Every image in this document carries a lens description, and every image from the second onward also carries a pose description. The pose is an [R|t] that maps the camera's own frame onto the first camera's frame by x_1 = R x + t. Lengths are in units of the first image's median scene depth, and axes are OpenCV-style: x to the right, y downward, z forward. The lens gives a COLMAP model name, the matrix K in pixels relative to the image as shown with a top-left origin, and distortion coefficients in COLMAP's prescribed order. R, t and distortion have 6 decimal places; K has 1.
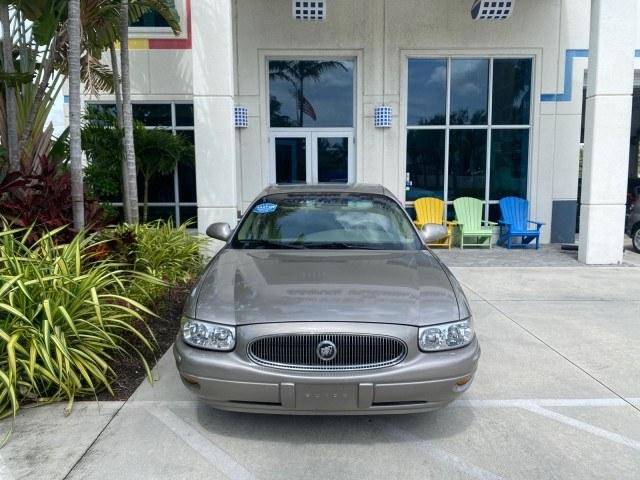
lens RADIAL K [[495.4, 0, 318.1], [0, 495.4, 240.1], [0, 0, 1]] dist [0.018115, -0.015857]
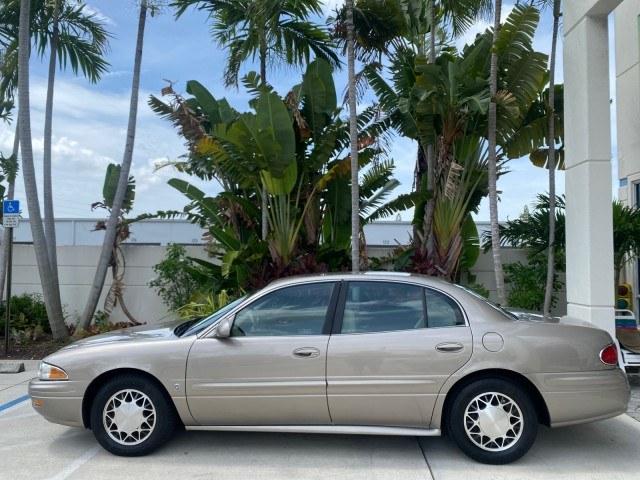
lens RADIAL K [[495.4, 0, 319.6], [0, 495.4, 239.2], [0, 0, 1]] dist [0.018115, -0.015857]
pose [[-0.080308, -0.049589, -0.995536, 0.634494], [-0.120064, 0.991971, -0.039727, -0.091719], [0.989513, 0.116338, -0.085617, 0.693292]]
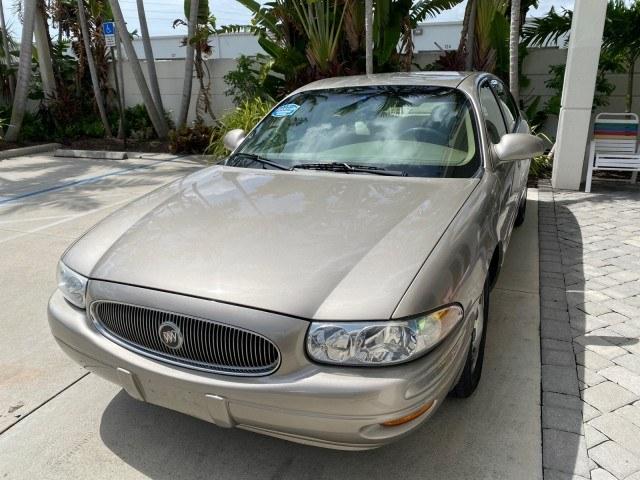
lens RADIAL K [[495.4, 0, 319.8], [0, 495.4, 237.0], [0, 0, 1]] dist [0.018115, -0.015857]
pose [[-0.407330, 0.292917, -0.865033, 0.701808], [-0.085787, 0.930711, 0.355553, -0.127672], [0.909243, 0.219035, -0.353978, 1.039410]]
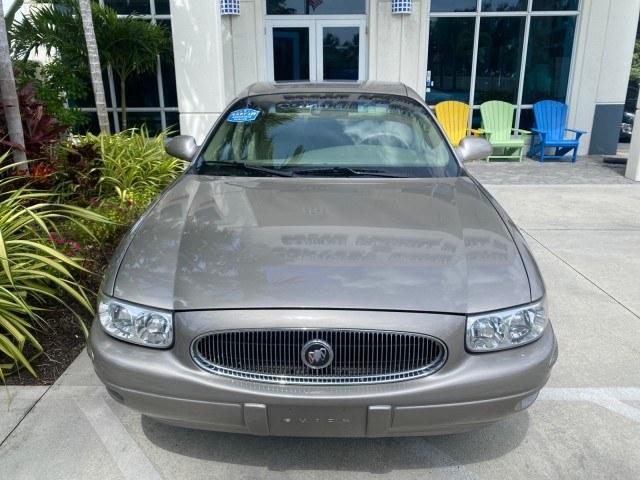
lens RADIAL K [[495.4, 0, 316.1], [0, 495.4, 240.0], [0, 0, 1]] dist [0.018115, -0.015857]
pose [[0.999757, 0.004830, -0.021522, 0.009554], [-0.000775, 0.982818, 0.184576, -0.010921], [0.022044, -0.184515, 0.982583, 0.140675]]
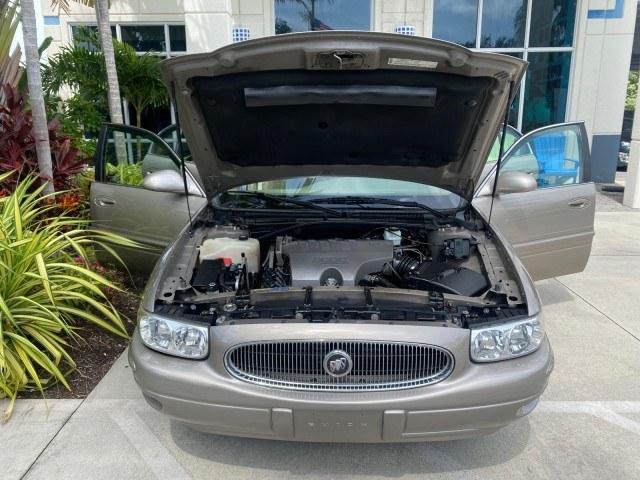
lens RADIAL K [[495.4, 0, 318.0], [0, 495.4, 236.8], [0, 0, 1]] dist [0.018115, -0.015857]
pose [[0.999662, 0.002728, -0.025836, 0.002206], [0.000513, 0.992206, 0.124609, -0.013462], [0.025974, -0.124580, 0.991870, 0.111663]]
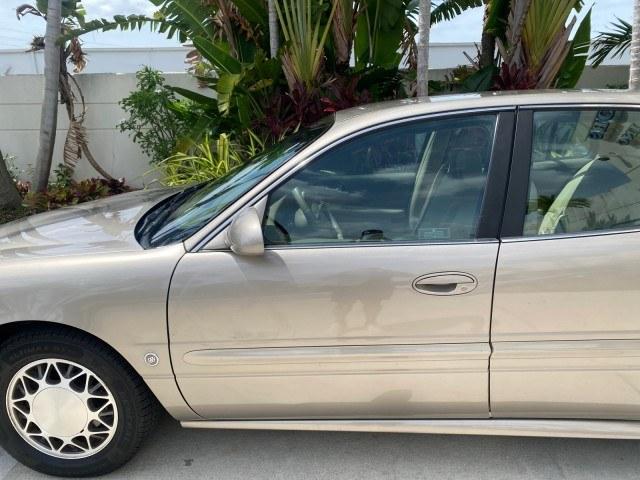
lens RADIAL K [[495.4, 0, 318.7], [0, 495.4, 236.8], [0, 0, 1]] dist [0.018115, -0.015857]
pose [[-0.070327, 0.264881, -0.961713, 0.331536], [-0.096683, 0.957751, 0.270860, -0.067688], [0.992828, 0.112030, -0.041746, 0.602367]]
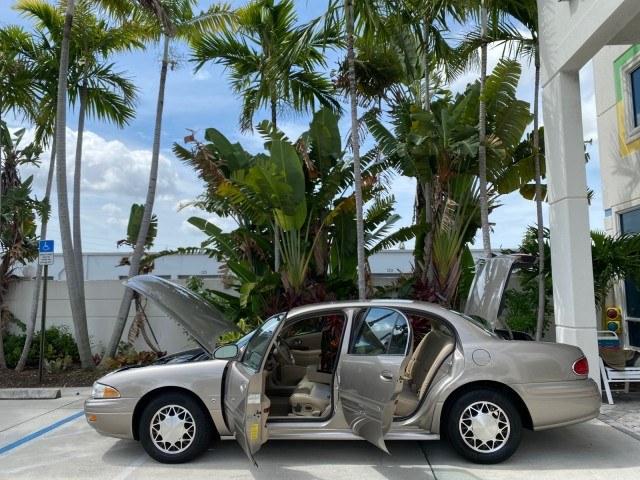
lens RADIAL K [[495.4, 0, 321.1], [0, 495.4, 236.6], [0, 0, 1]] dist [0.018115, -0.015857]
pose [[-0.086156, -0.110150, -0.990174, 0.734169], [-0.103081, 0.989521, -0.101108, -0.093530], [0.990935, 0.093357, -0.096608, 0.689563]]
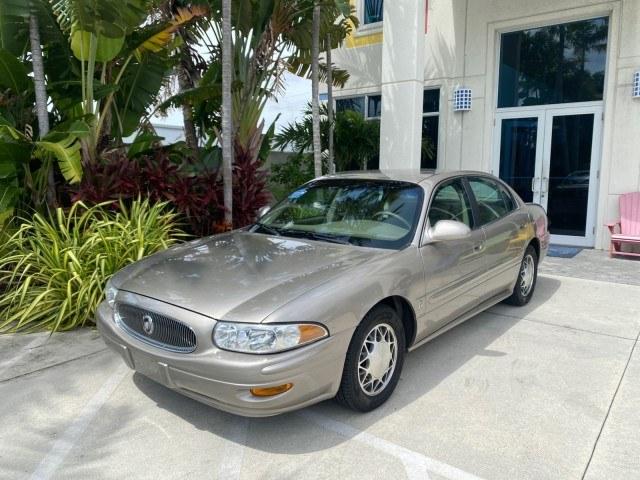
lens RADIAL K [[495.4, 0, 315.3], [0, 495.4, 234.2], [0, 0, 1]] dist [0.018115, -0.015857]
pose [[0.771897, 0.089709, -0.629387, 0.325411], [-0.079997, 0.995831, 0.043829, -0.017280], [0.630695, 0.016517, 0.775855, 0.130362]]
